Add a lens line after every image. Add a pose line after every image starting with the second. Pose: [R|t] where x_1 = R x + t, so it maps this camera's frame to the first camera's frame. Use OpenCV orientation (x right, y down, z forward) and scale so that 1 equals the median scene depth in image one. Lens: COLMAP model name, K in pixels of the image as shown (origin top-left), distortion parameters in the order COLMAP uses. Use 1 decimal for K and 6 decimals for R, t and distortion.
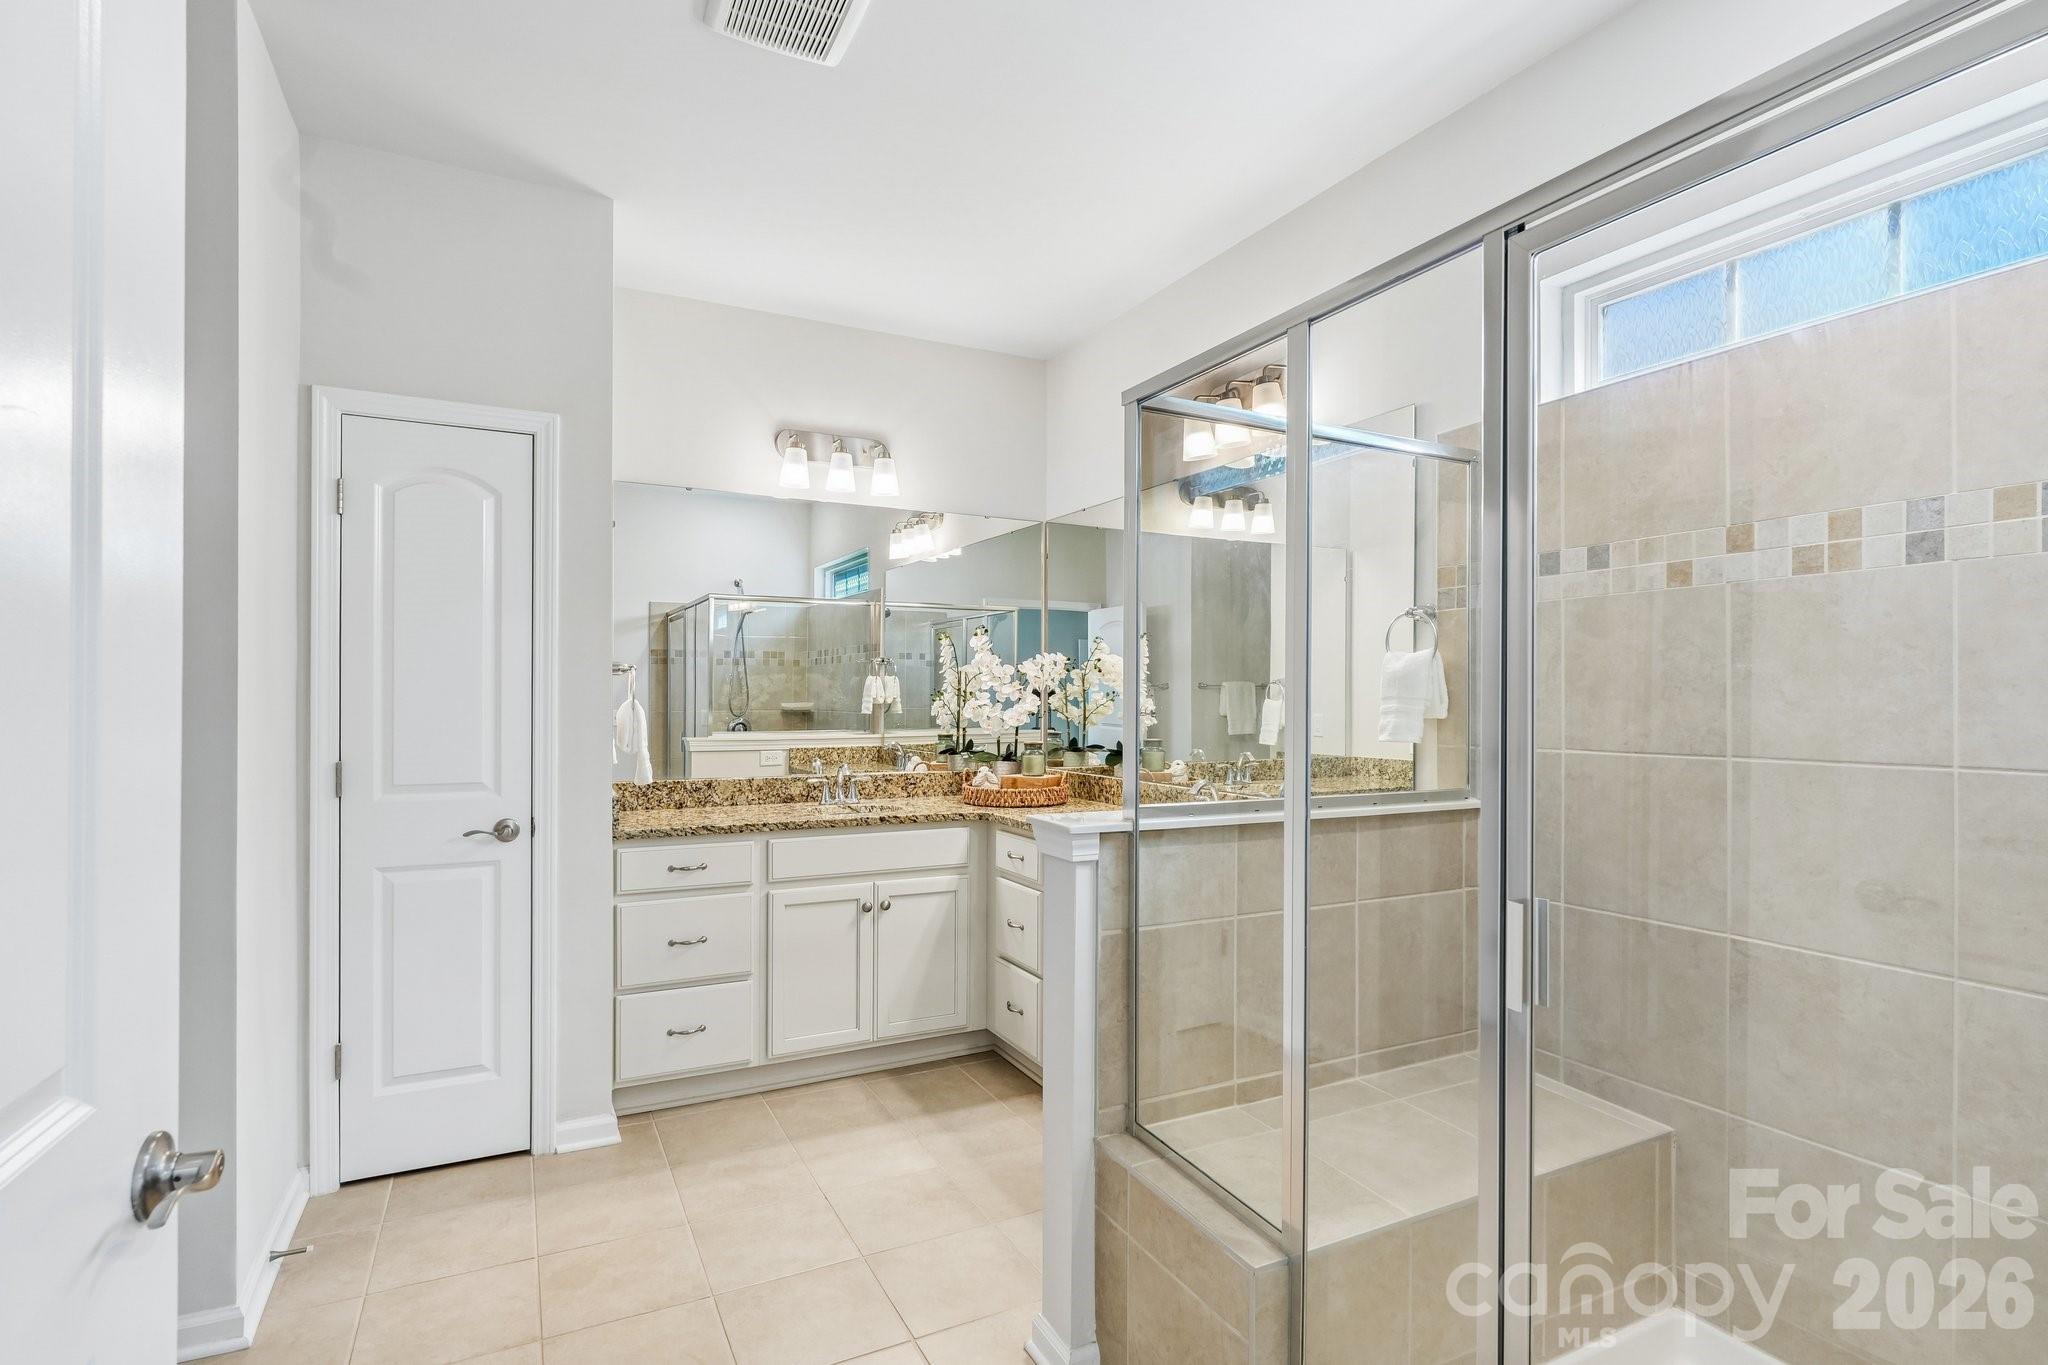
lens RADIAL K [[1021.2, 0, 1013.9], [0, 1021.2, 696.5], [0, 0, 1]] dist [0.001724, 0.003280]
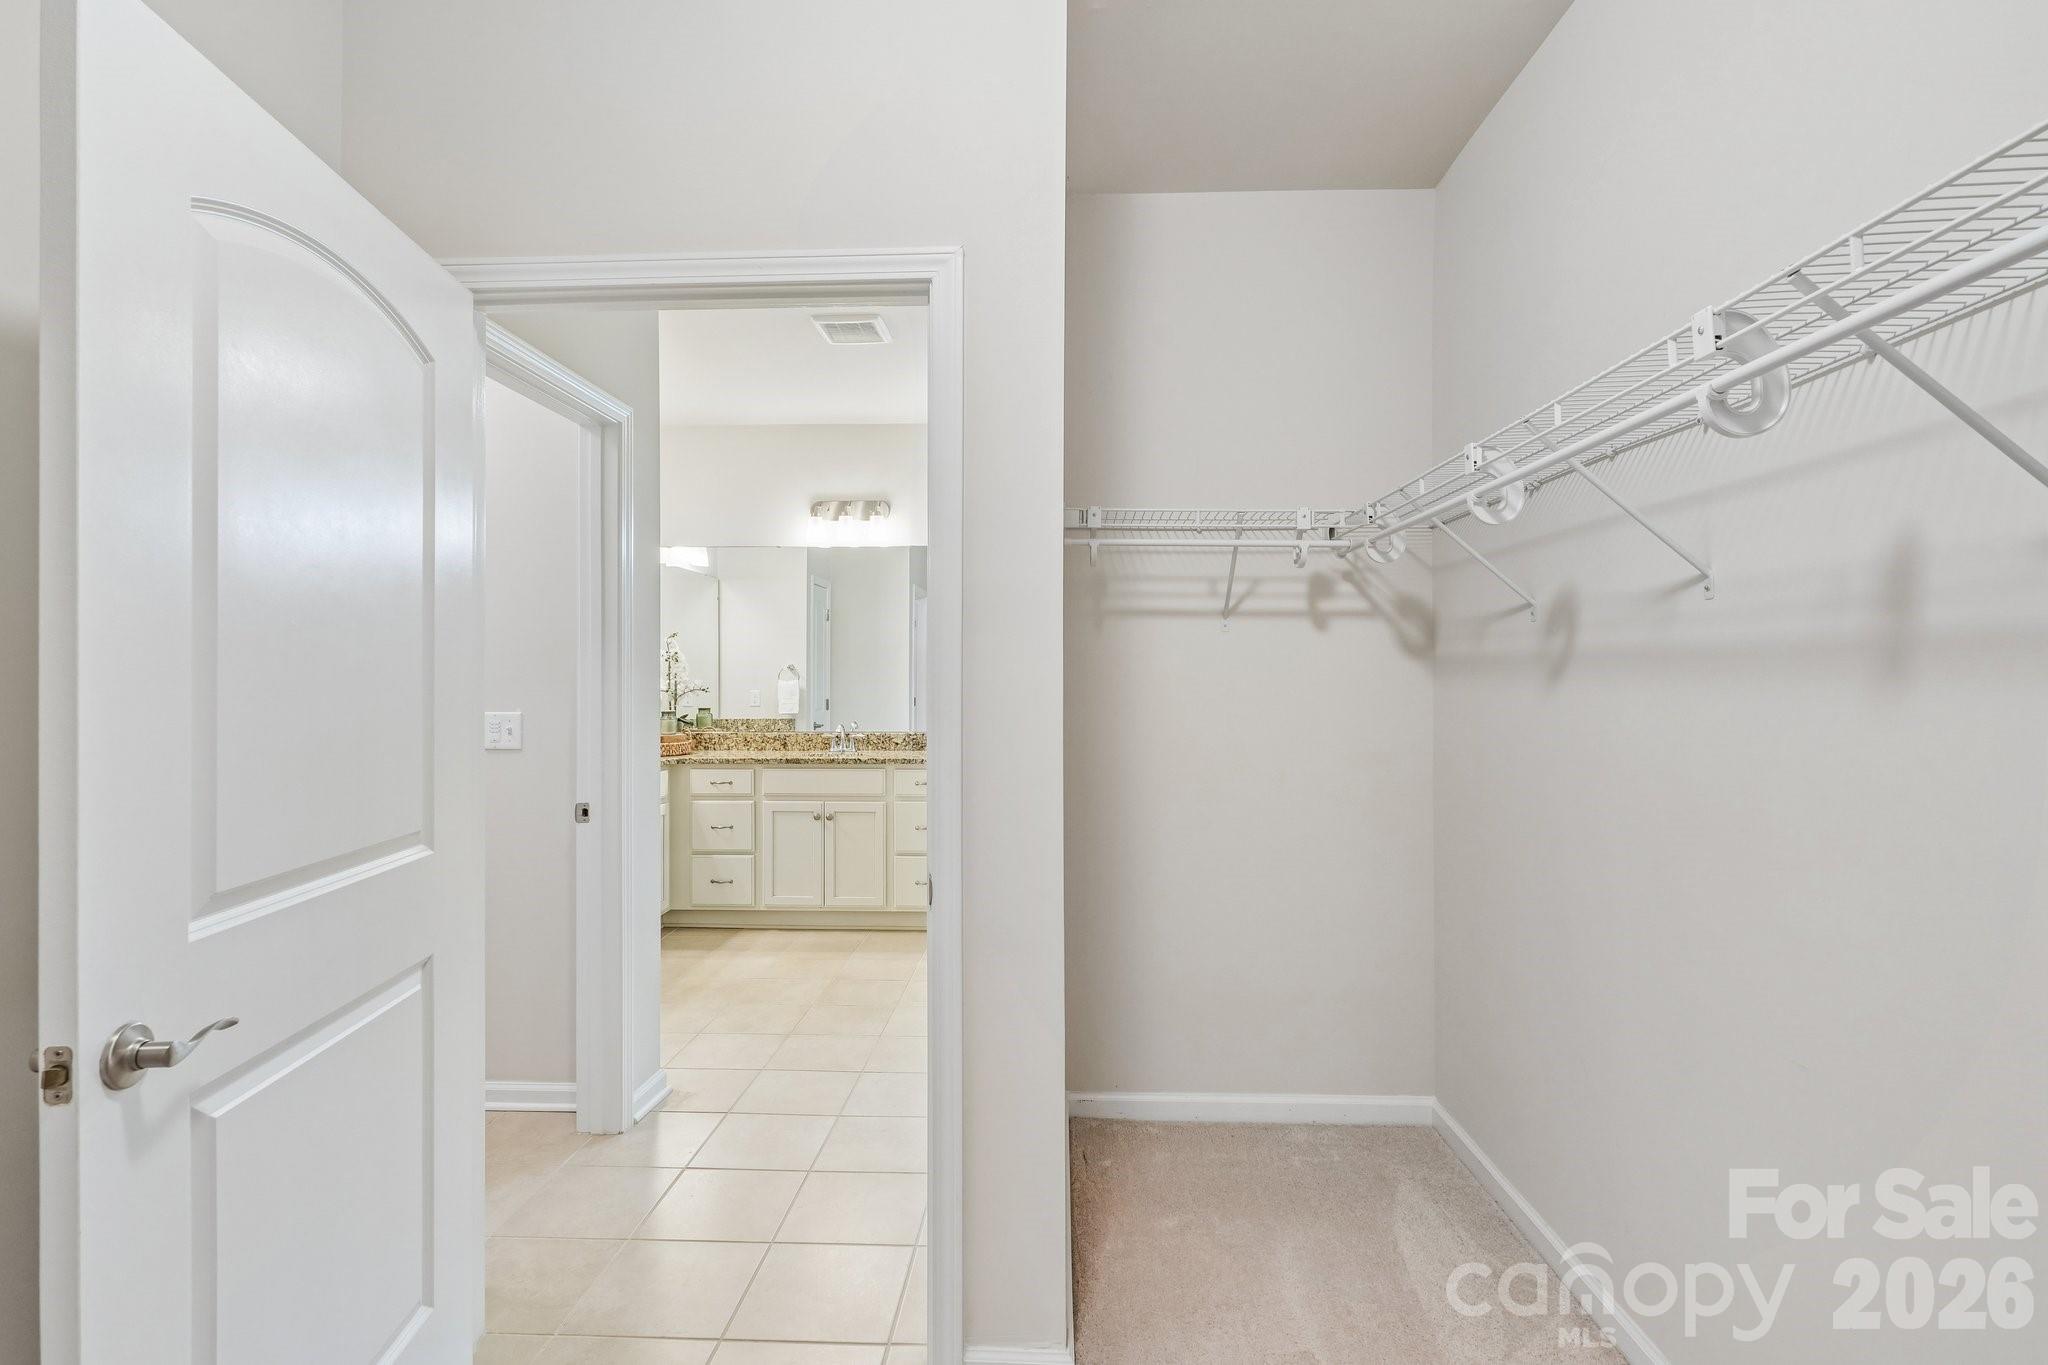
lens RADIAL K [[1021.2, 0, 1037.6], [0, 1021.2, 676.5], [0, 0, 1]] dist [0.001724, 0.003280]
pose [[0.478806, -0.002967, 0.877916, -0.967932], [0.003115, 0.999994, 0.001680, -0.004200], [-0.877915, 0.001930, 0.478812, -0.136179]]
